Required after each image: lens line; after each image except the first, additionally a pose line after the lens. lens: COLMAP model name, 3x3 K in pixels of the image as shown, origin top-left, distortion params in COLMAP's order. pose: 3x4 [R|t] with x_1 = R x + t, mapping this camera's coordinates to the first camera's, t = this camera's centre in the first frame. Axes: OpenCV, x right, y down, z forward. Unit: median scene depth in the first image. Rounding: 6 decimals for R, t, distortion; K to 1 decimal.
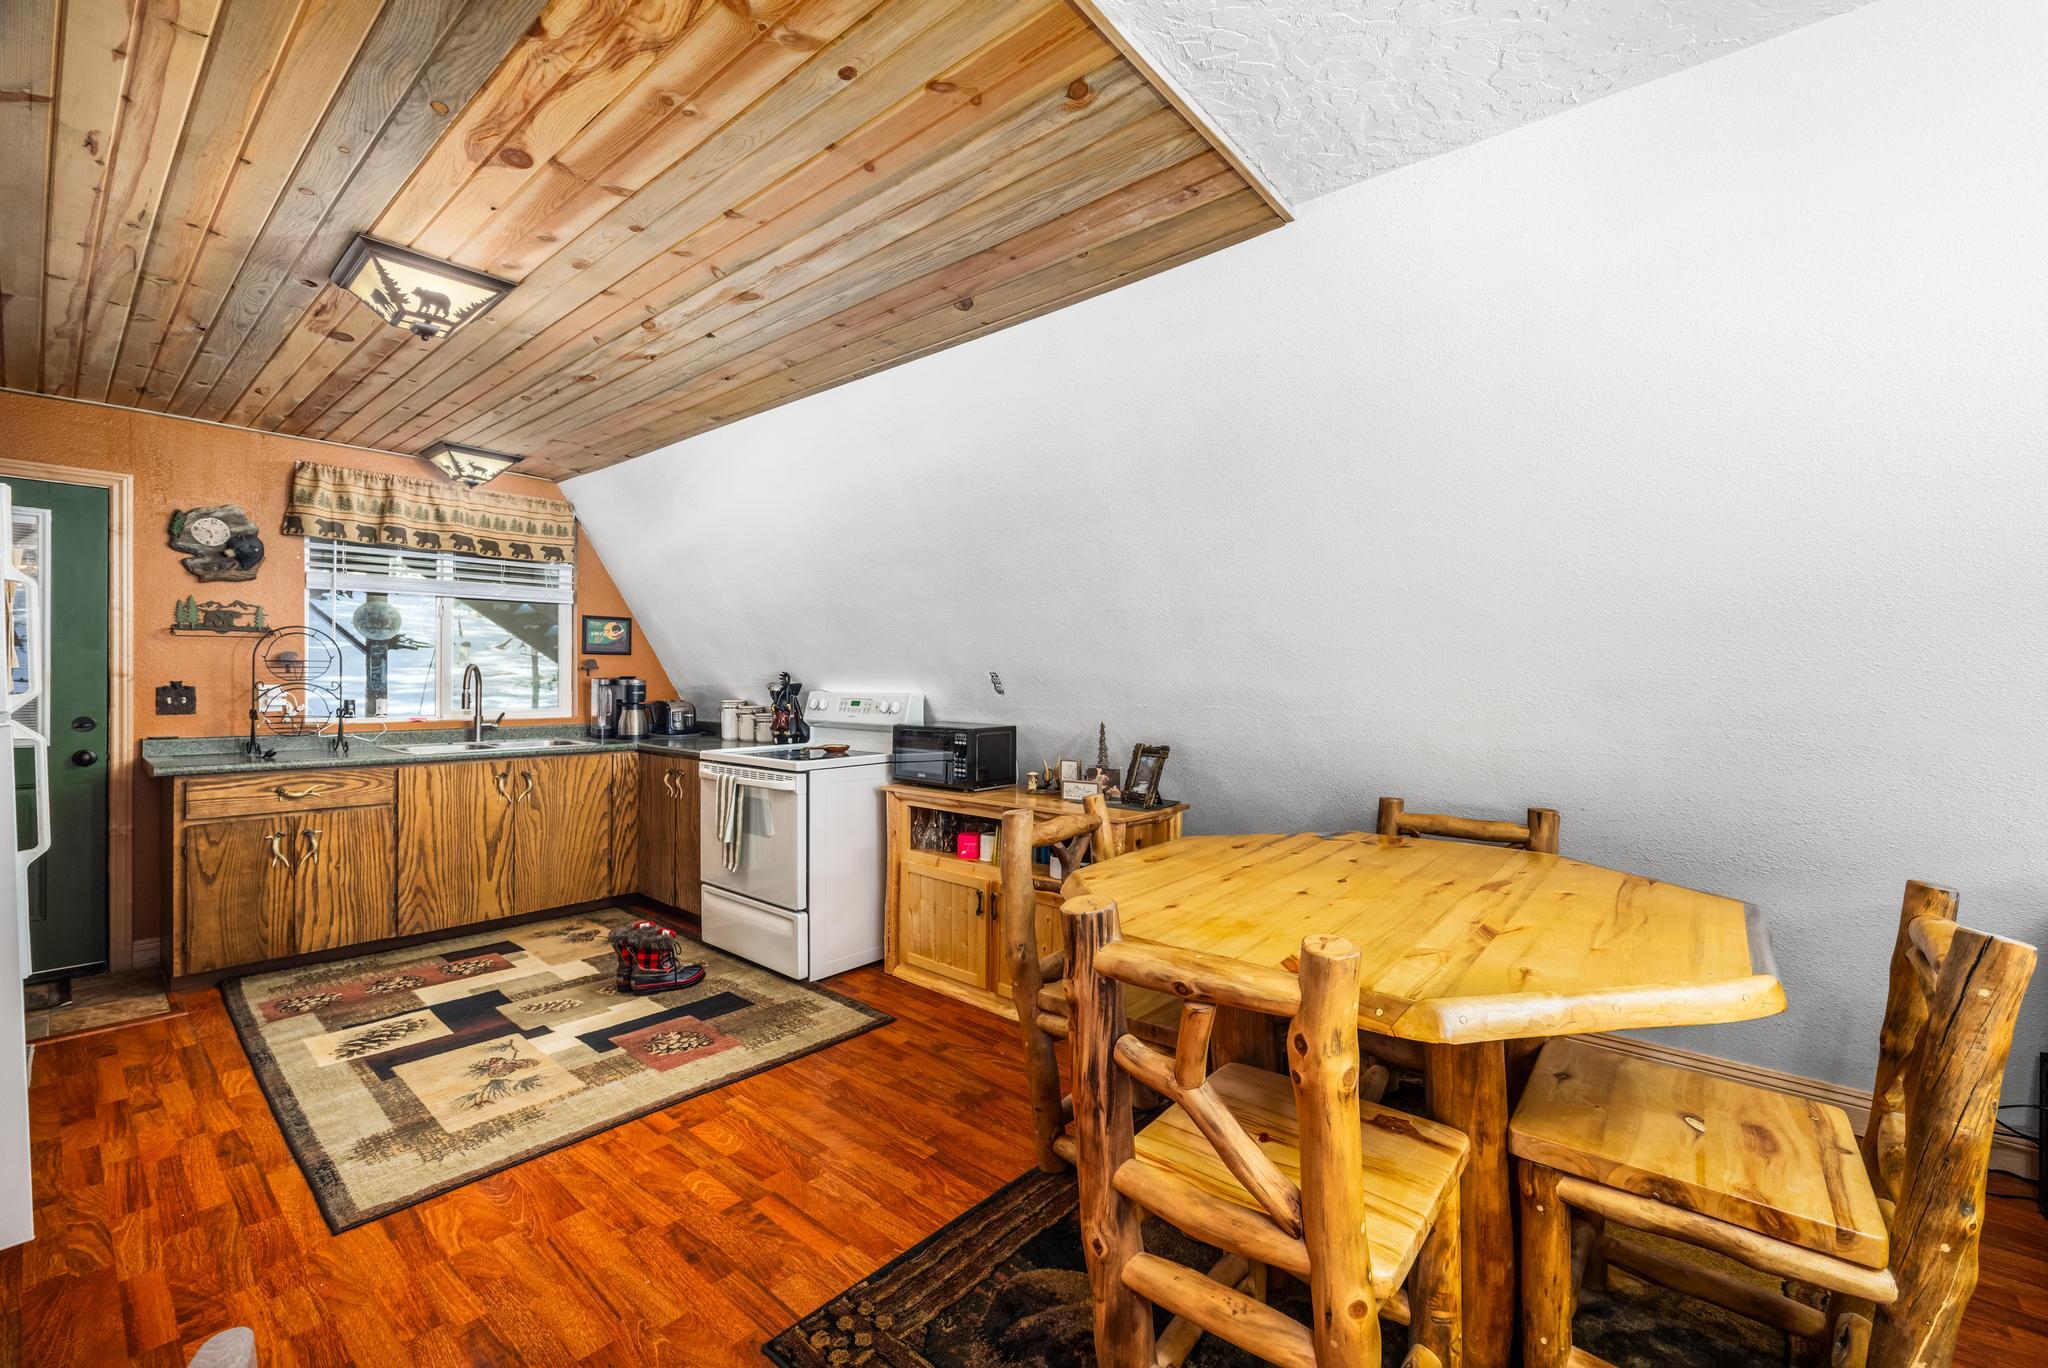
lens RADIAL K [[819.6, 0, 1063.5], [0, 819.6, 680.6], [0, 0, 1]] dist [-0.000123, 0.000083]
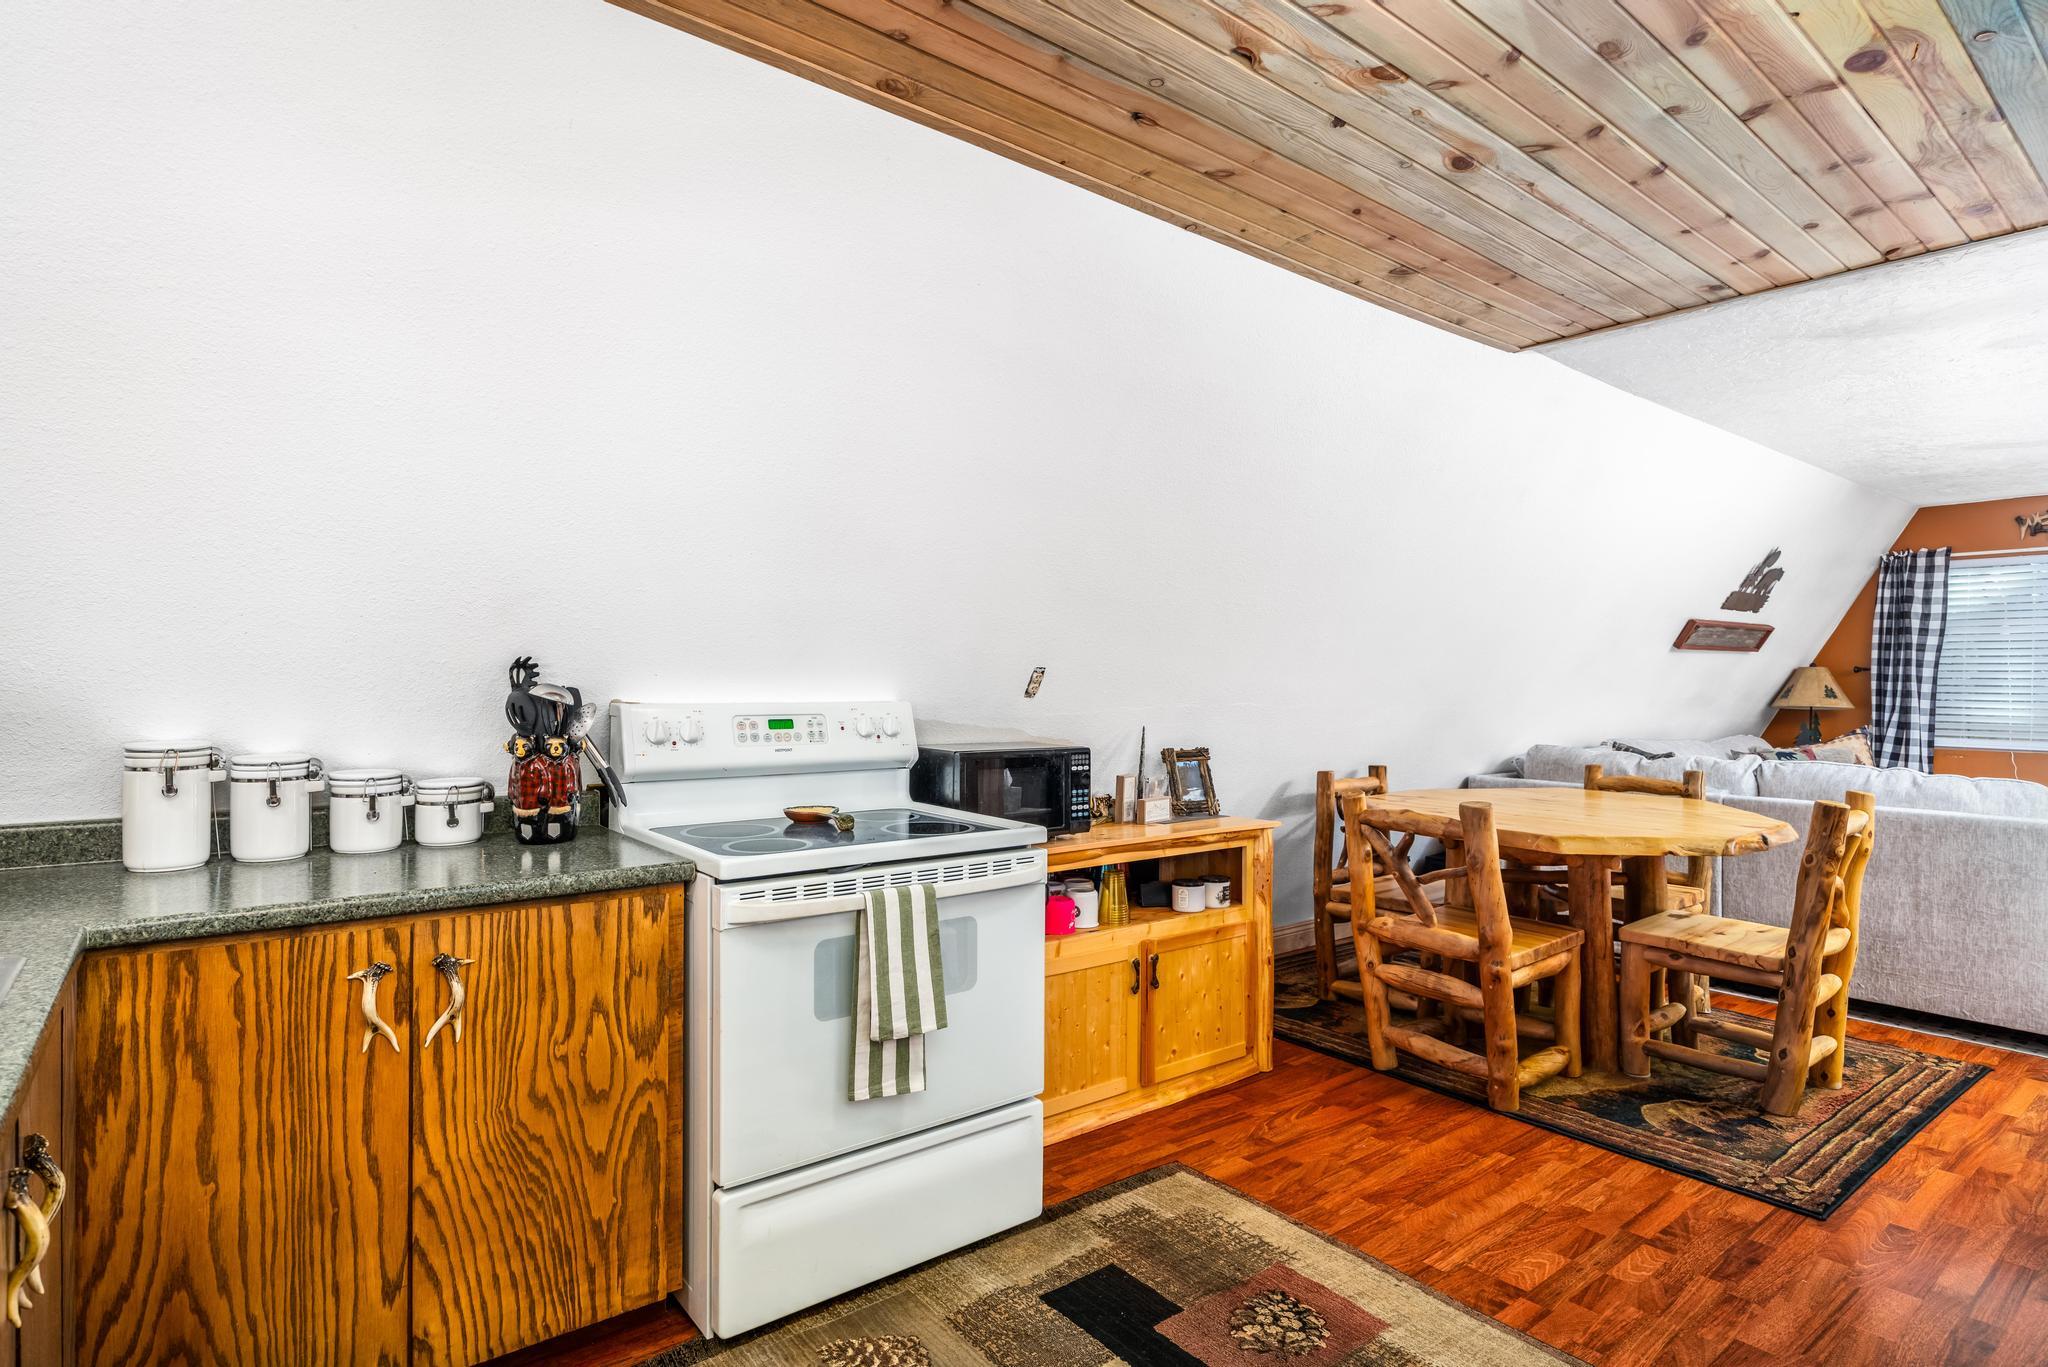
lens RADIAL K [[1062.3, 0, 1024.0], [0, 1062.3, 683.5], [0, 0, 1]] dist [-0.001716, -0.001008]
pose [[0.228514, -0.008448, 0.973504, -1.211188], [-0.003983, 0.999946, 0.009613, -0.005223], [-0.973533, -0.006074, 0.228468, 0.999519]]
